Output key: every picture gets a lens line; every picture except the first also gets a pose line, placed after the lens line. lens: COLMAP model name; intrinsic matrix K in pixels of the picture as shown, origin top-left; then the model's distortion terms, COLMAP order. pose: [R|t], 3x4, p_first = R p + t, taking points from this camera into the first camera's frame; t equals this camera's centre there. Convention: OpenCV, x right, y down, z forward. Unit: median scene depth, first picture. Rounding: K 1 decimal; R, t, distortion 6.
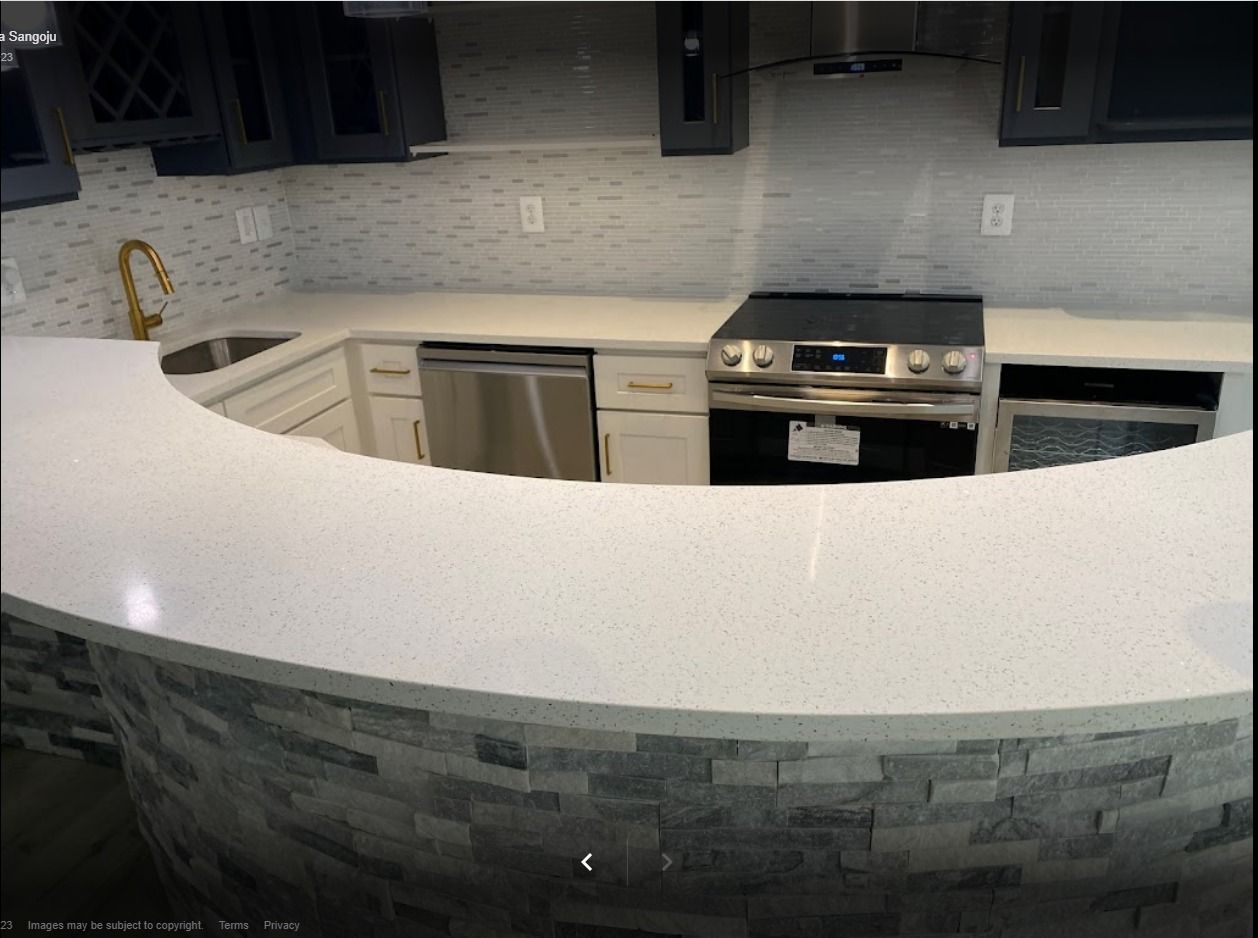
lens RADIAL K [[946.9, 0, 641.4], [0, 946.9, 461.9], [0, 0, 1]] dist [0.019495, -0.023351]
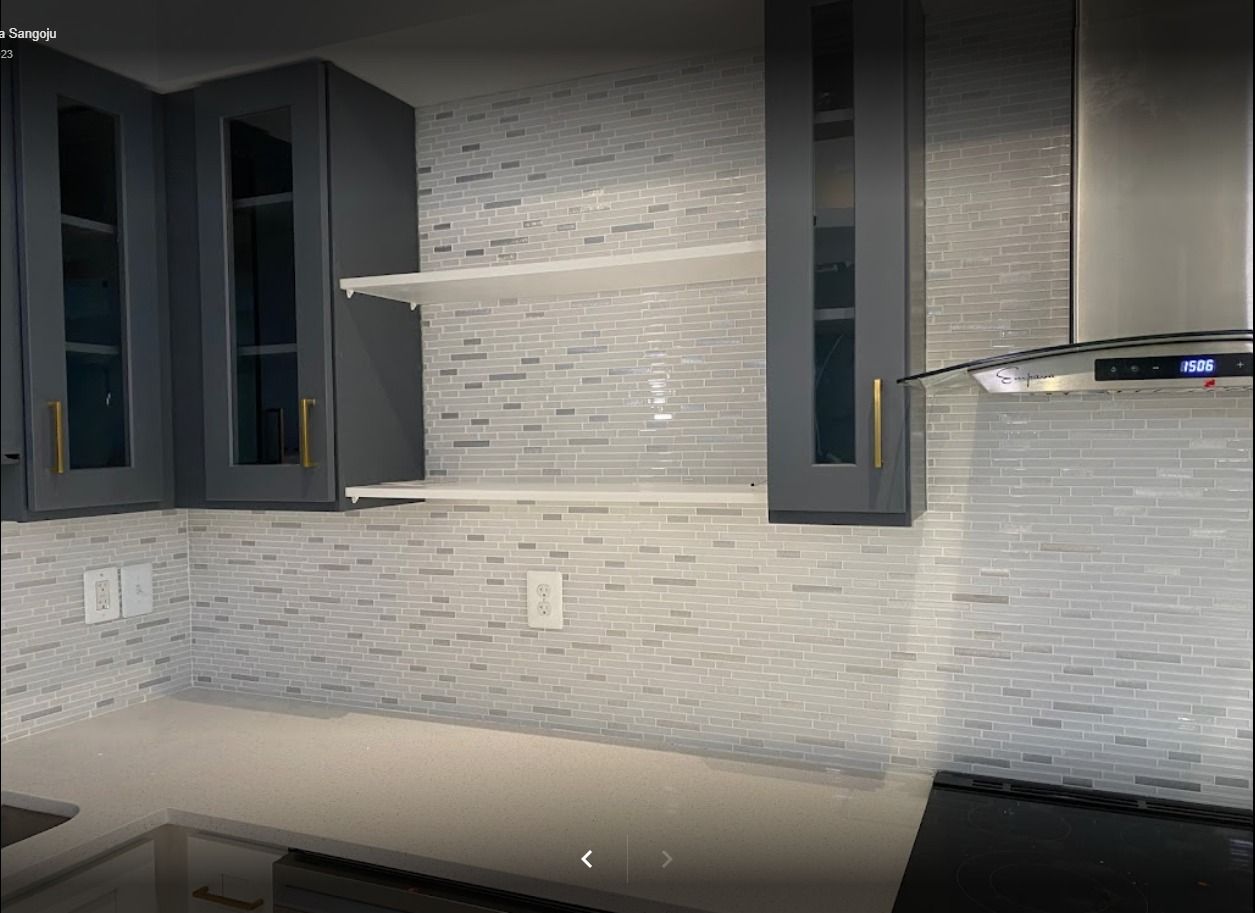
lens RADIAL K [[955.0, 0, 627.6], [0, 955.0, 456.0], [0, 0, 1]] dist [0.059149, -0.001708]
pose [[0.994323, 0.037956, -0.099408, -0.005500], [-0.071008, 0.932462, -0.354222, -0.131978], [0.079249, 0.359269, 0.929863, 0.395567]]
